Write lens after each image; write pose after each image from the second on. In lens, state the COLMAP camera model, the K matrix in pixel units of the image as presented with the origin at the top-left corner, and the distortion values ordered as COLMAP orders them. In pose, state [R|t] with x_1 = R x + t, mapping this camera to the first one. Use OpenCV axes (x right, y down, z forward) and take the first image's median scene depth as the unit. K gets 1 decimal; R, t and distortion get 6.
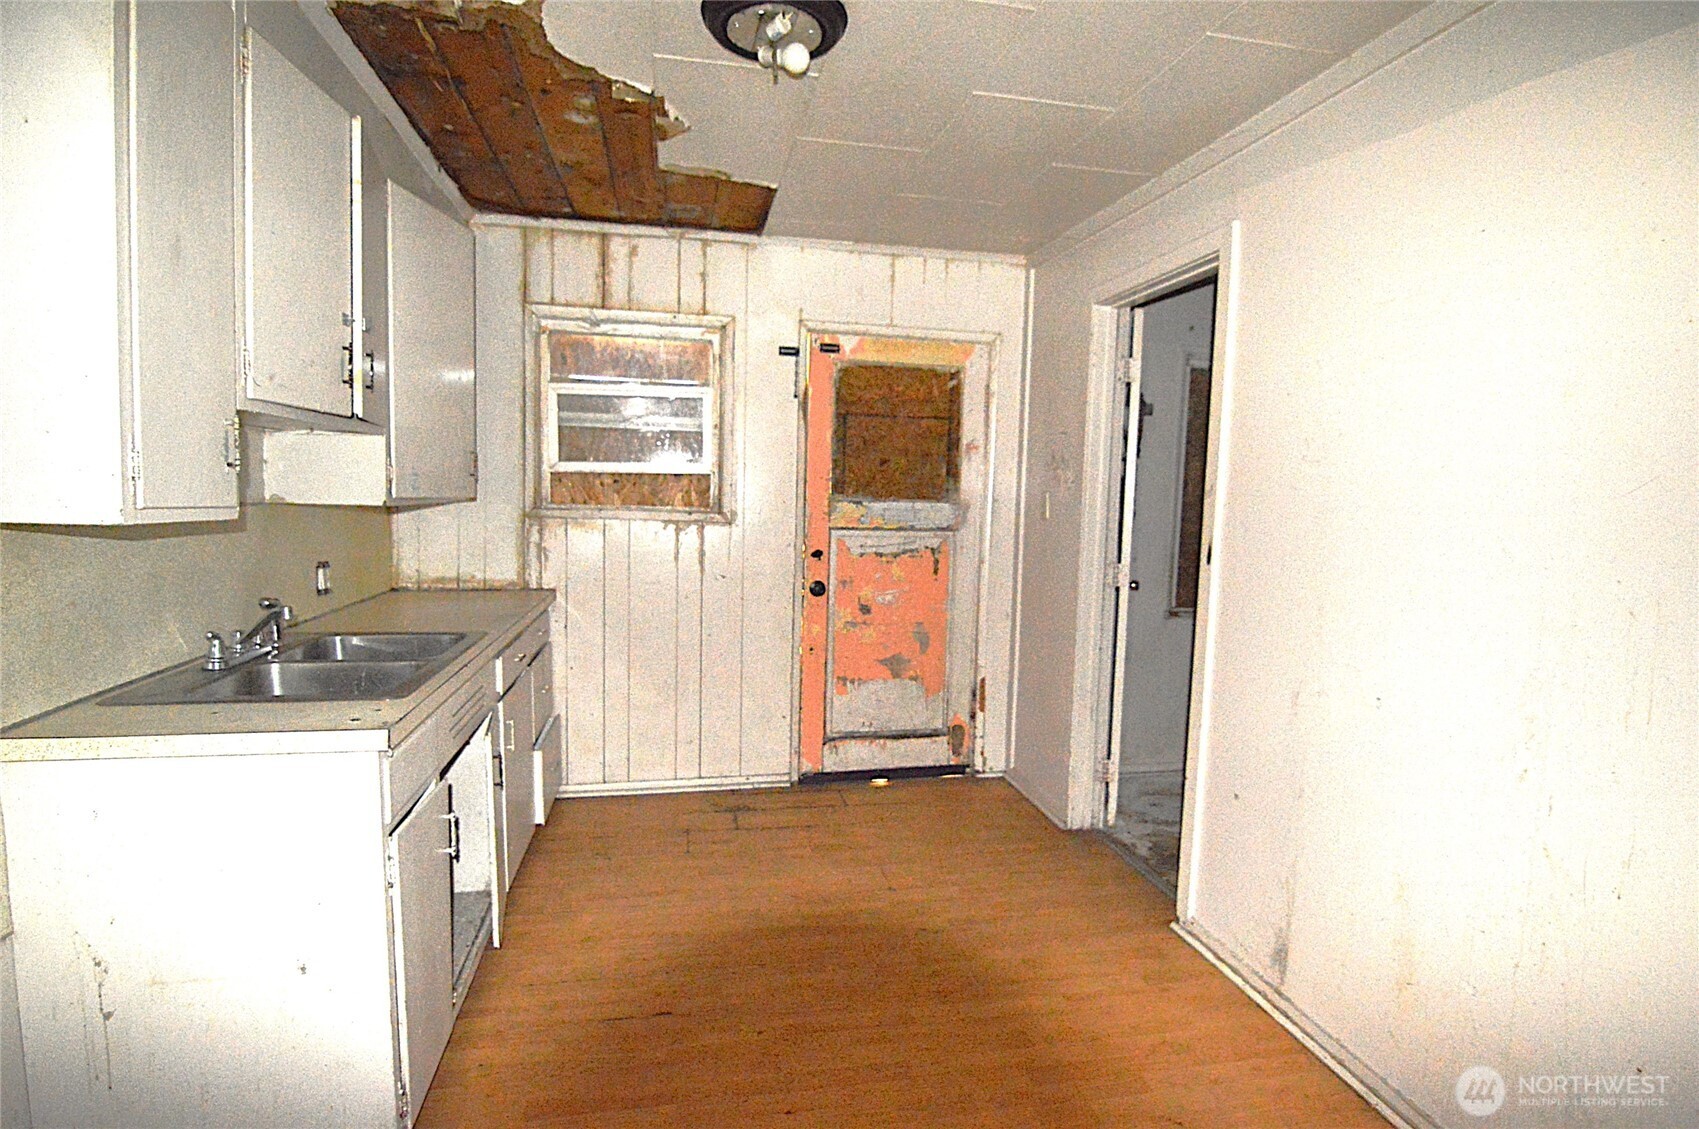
lens RADIAL K [[836.0, 0, 840.3], [0, 836.0, 572.4], [0, 0, 1]] dist [-0.000749, -0.013935]
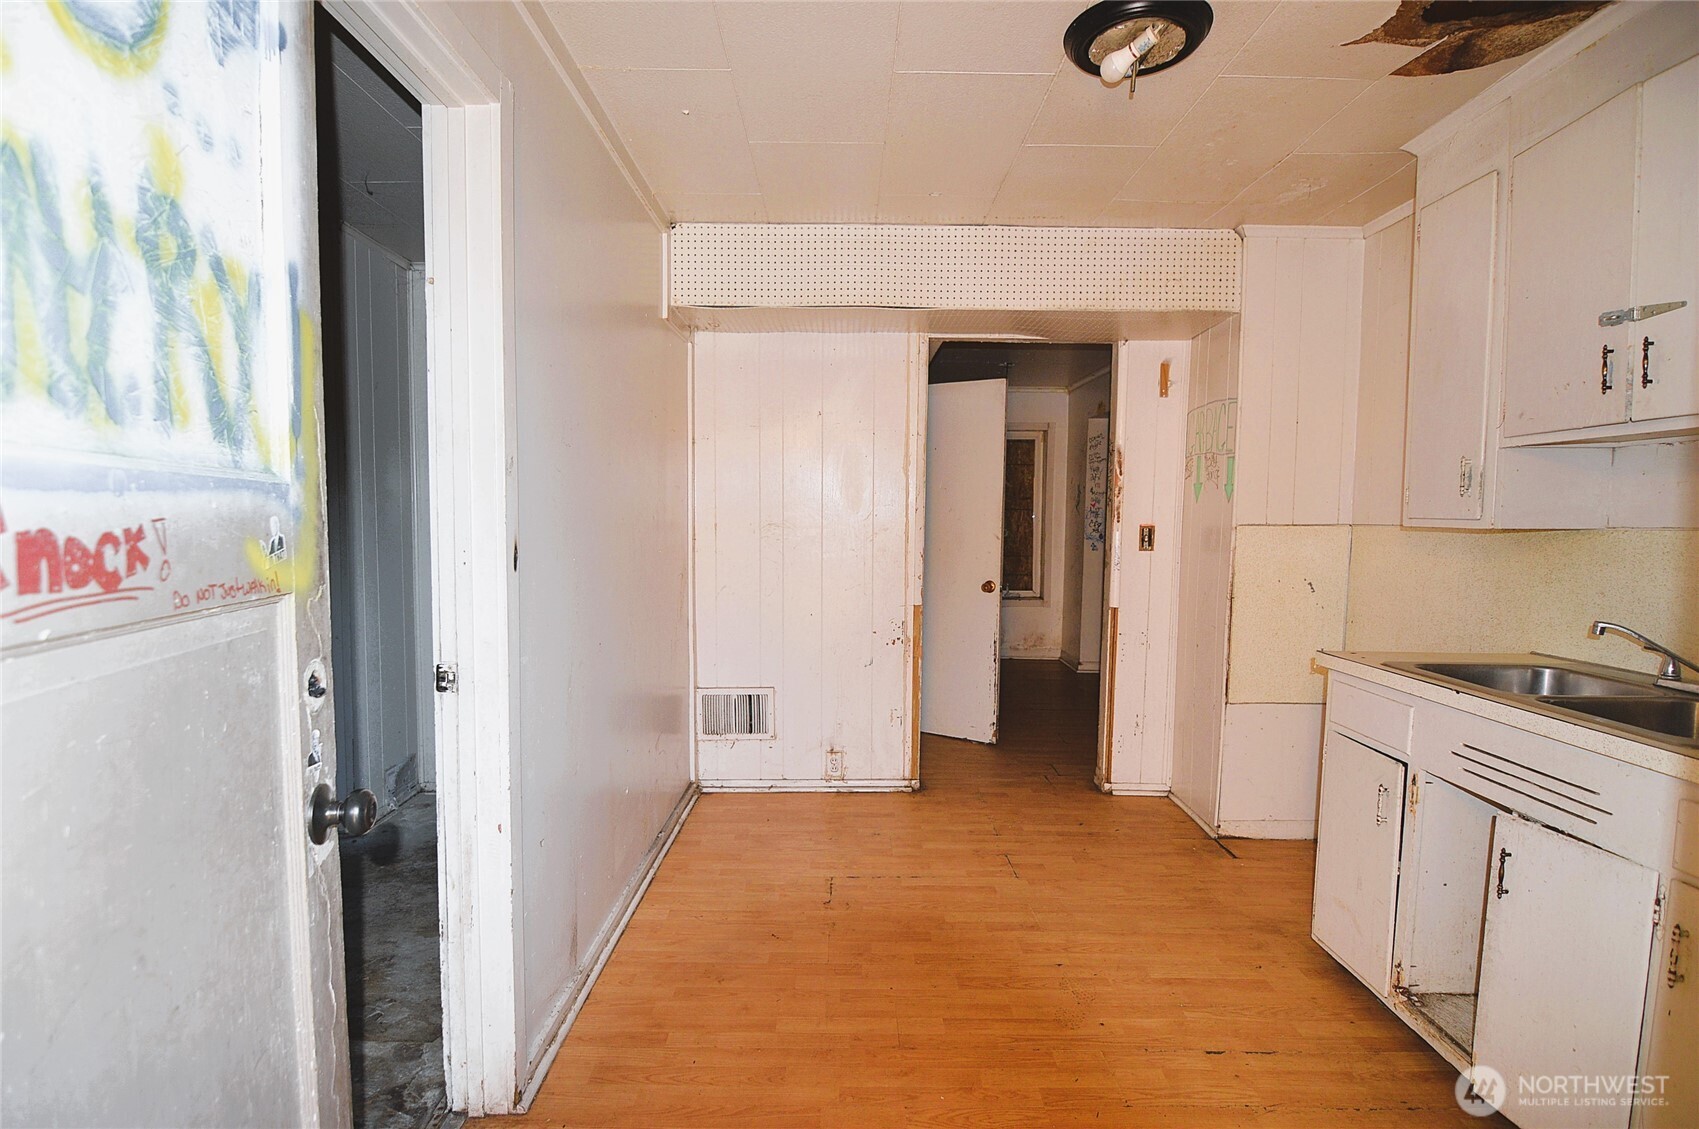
lens RADIAL K [[836.0, 0, 840.3], [0, 836.0, 572.4], [0, 0, 1]] dist [-0.000749, -0.013935]
pose [[-0.981861, -0.043700, 0.184498, 0.030182], [-0.013371, 0.986612, 0.162534, -0.085270], [-0.189131, 0.157119, -0.969300, 1.081255]]
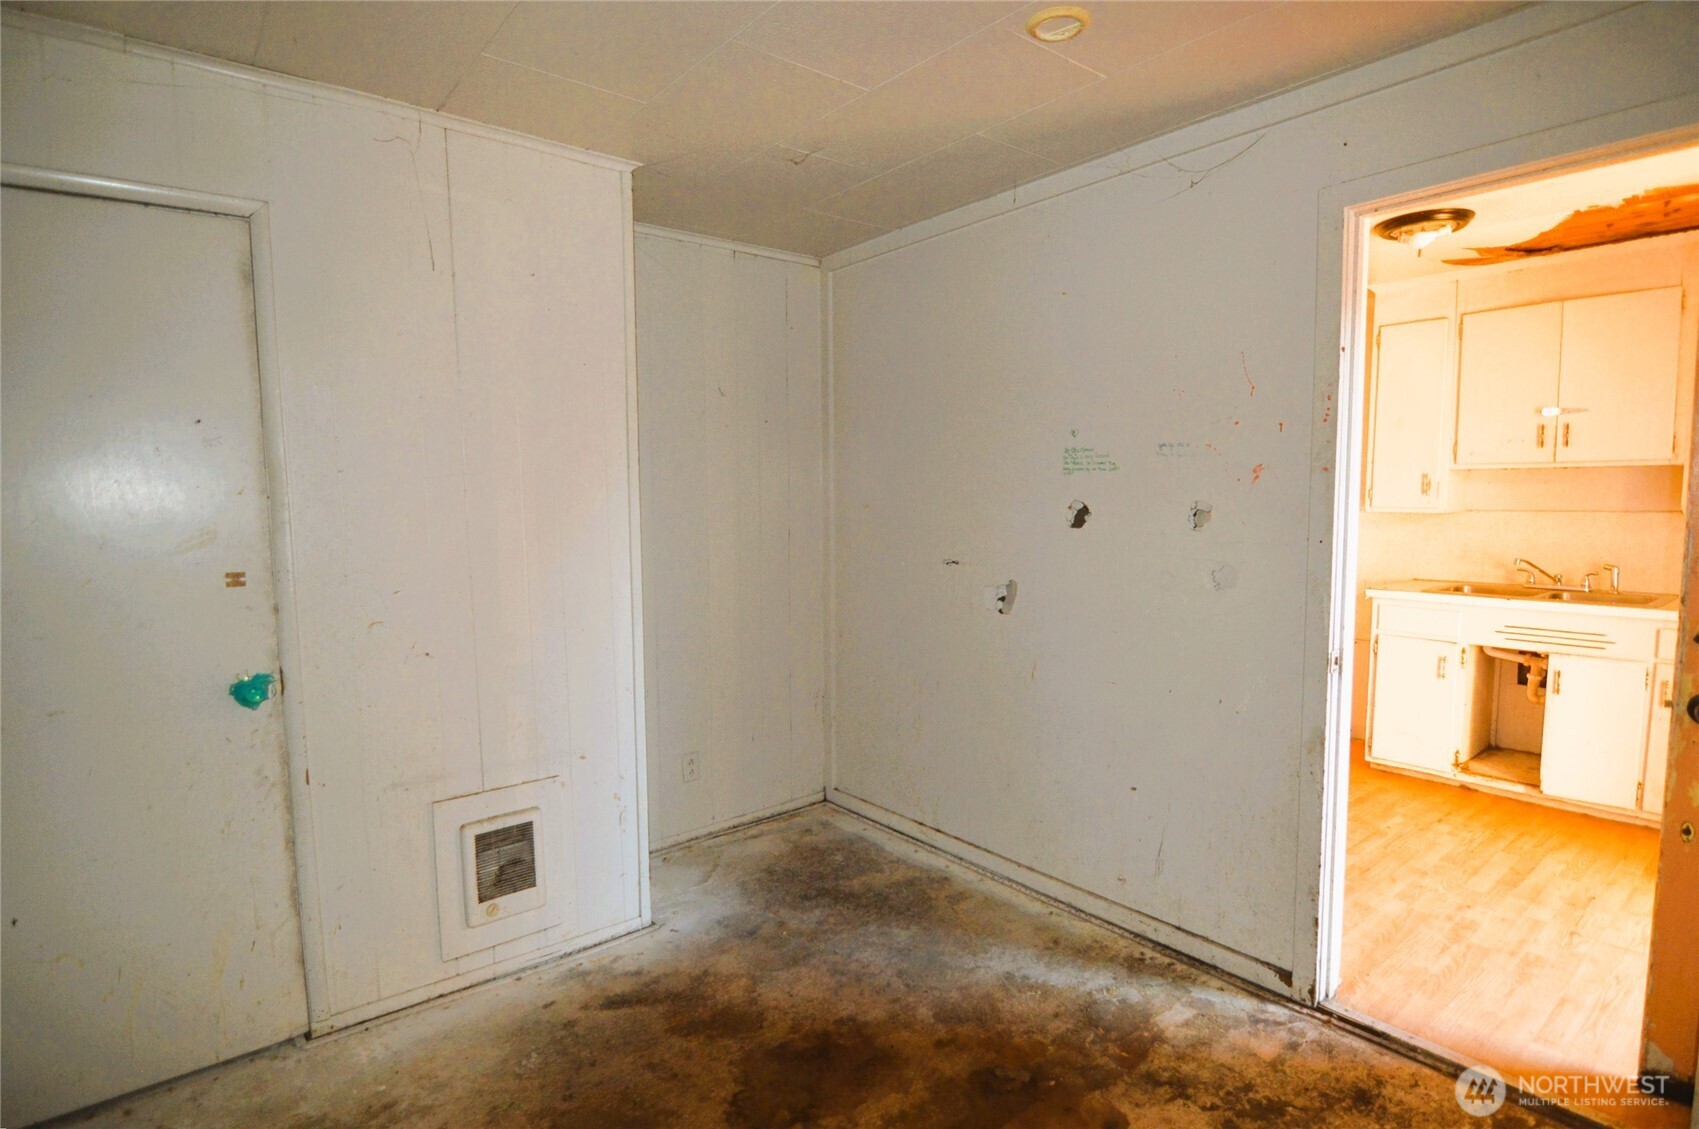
lens RADIAL K [[836.0, 0, 840.3], [0, 836.0, 572.4], [0, 0, 1]] dist [-0.000749, -0.013935]
pose [[-0.880197, 0.023940, -0.474004, 0.892615], [-0.056411, 0.986370, 0.154570, -0.074199], [0.471244, 0.162791, -0.866849, 1.007521]]
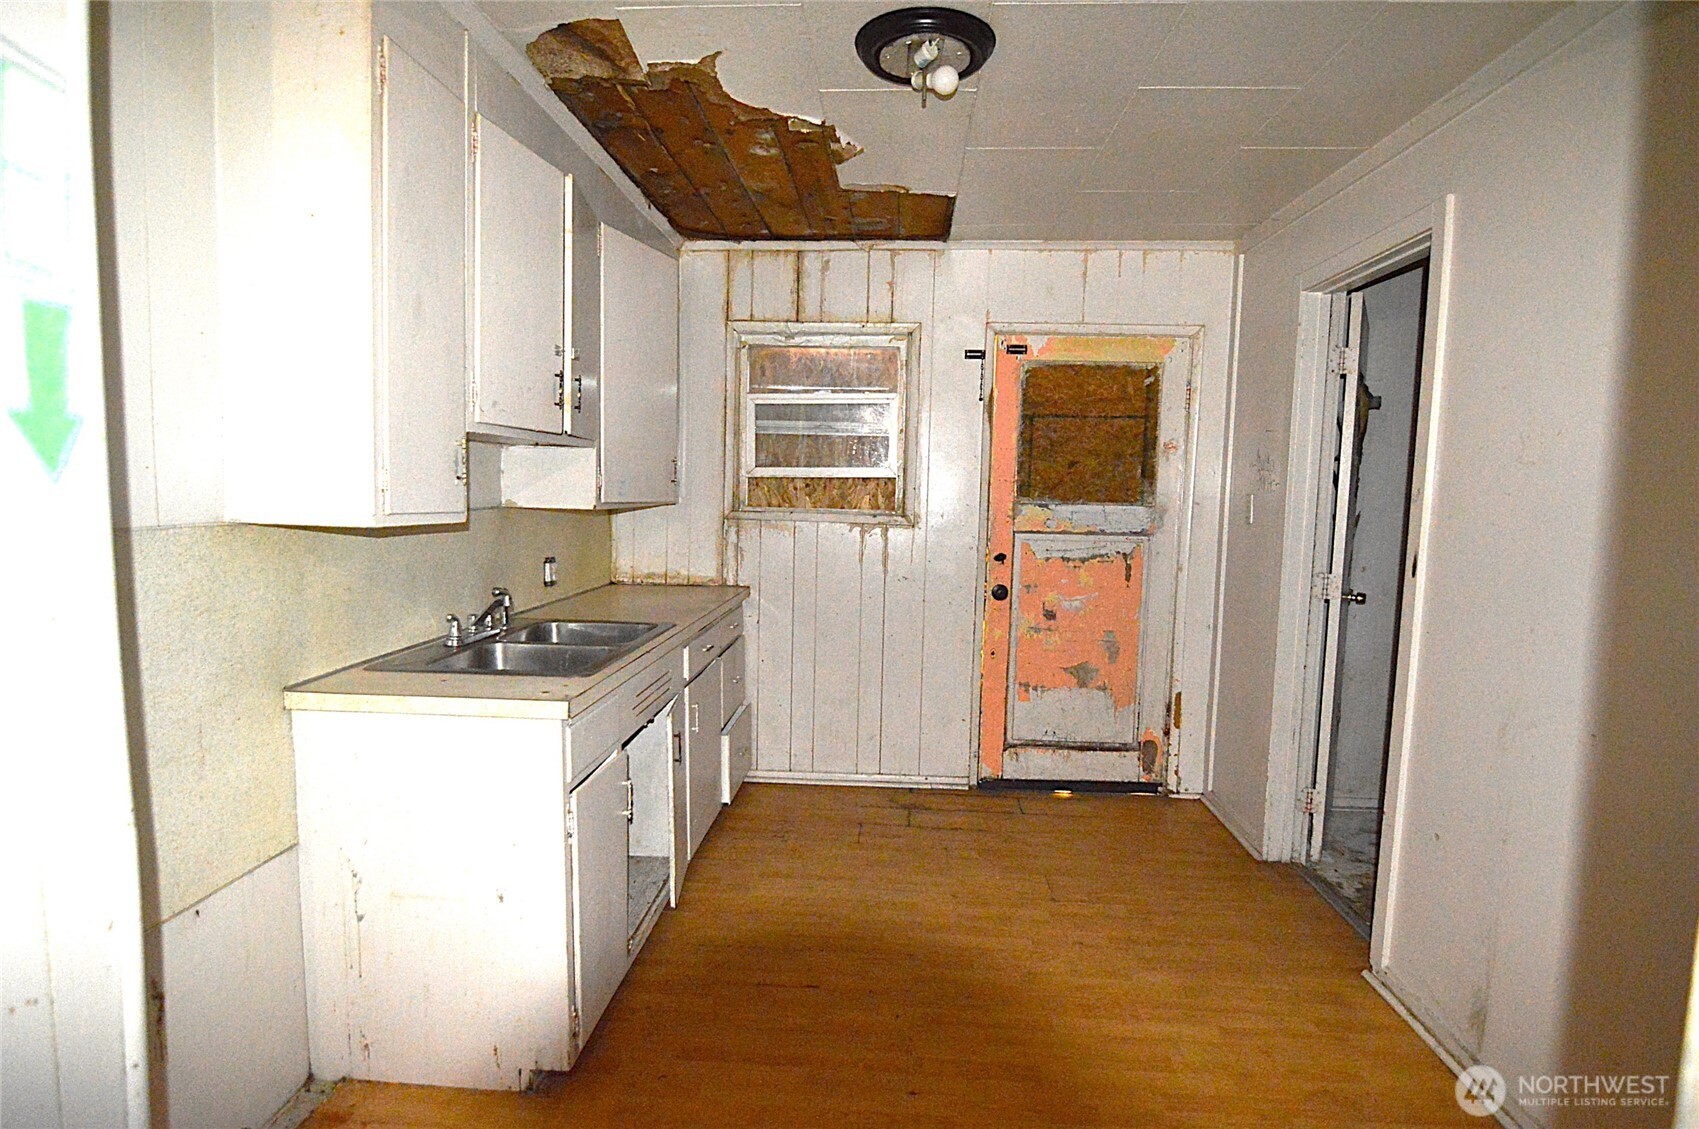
lens RADIAL K [[854.2, 0, 845.5], [0, 854.2, 572.6], [0, 0, 1]] dist [0.000409, -0.015121]
pose [[0.967326, 0.020866, -0.252677, 0.054978], [-0.021262, 0.999773, 0.001166, -0.001575], [0.252645, 0.004245, 0.967550, -0.027752]]
